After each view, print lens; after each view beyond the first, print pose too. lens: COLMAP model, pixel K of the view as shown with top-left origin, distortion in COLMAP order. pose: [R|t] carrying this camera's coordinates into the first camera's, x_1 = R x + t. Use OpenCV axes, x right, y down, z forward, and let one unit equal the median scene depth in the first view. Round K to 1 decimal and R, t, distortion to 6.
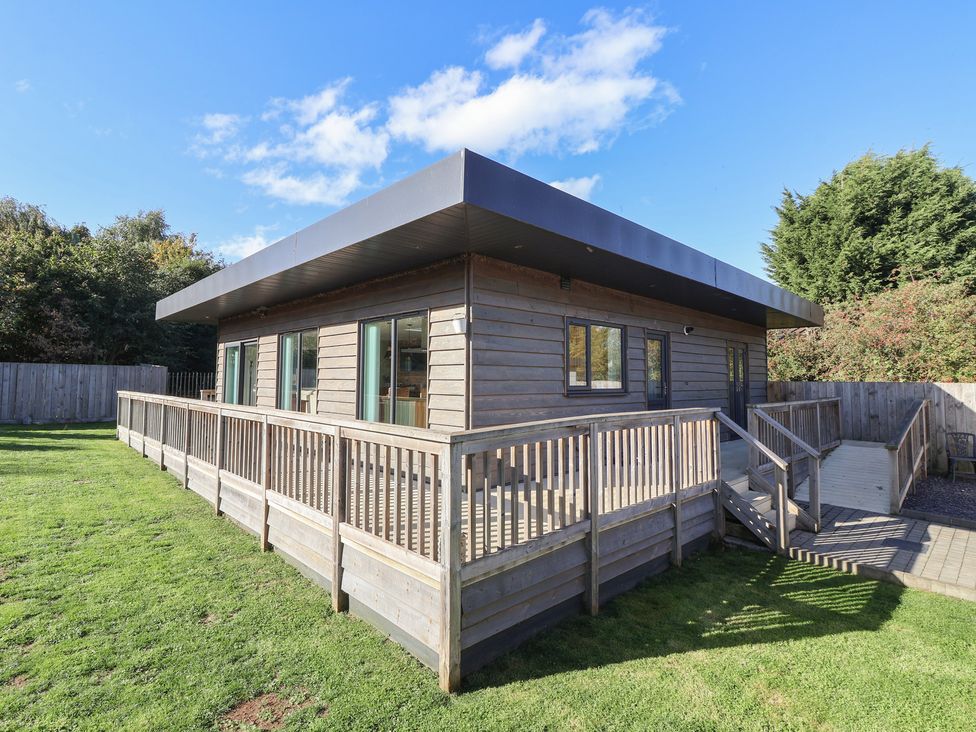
lens RADIAL K [[499.7, 0, 487.8], [0, 499.7, 360.2], [0, 0, 1]] dist [-0.010601, -0.002156]
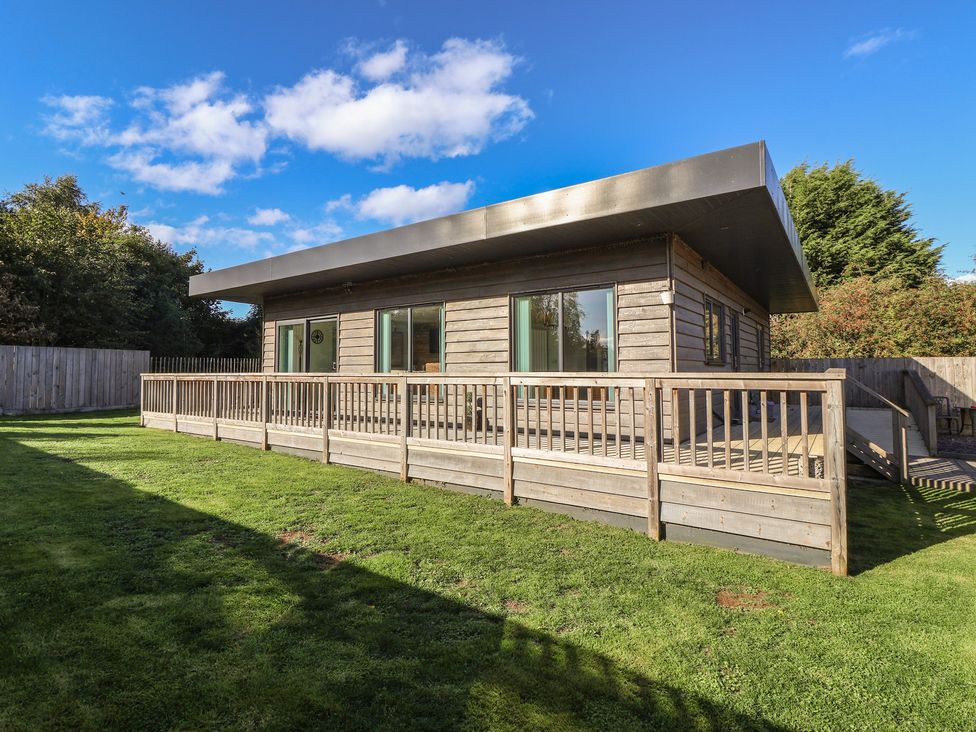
lens RADIAL K [[499.7, 0, 490.3], [0, 499.7, 366.2], [0, 0, 1]] dist [-0.010601, -0.002156]
pose [[0.982361, -0.007202, 0.186856, -0.315618], [0.001941, 0.999597, 0.028324, 0.026136], [-0.186984, -0.027461, 0.981979, -0.014272]]
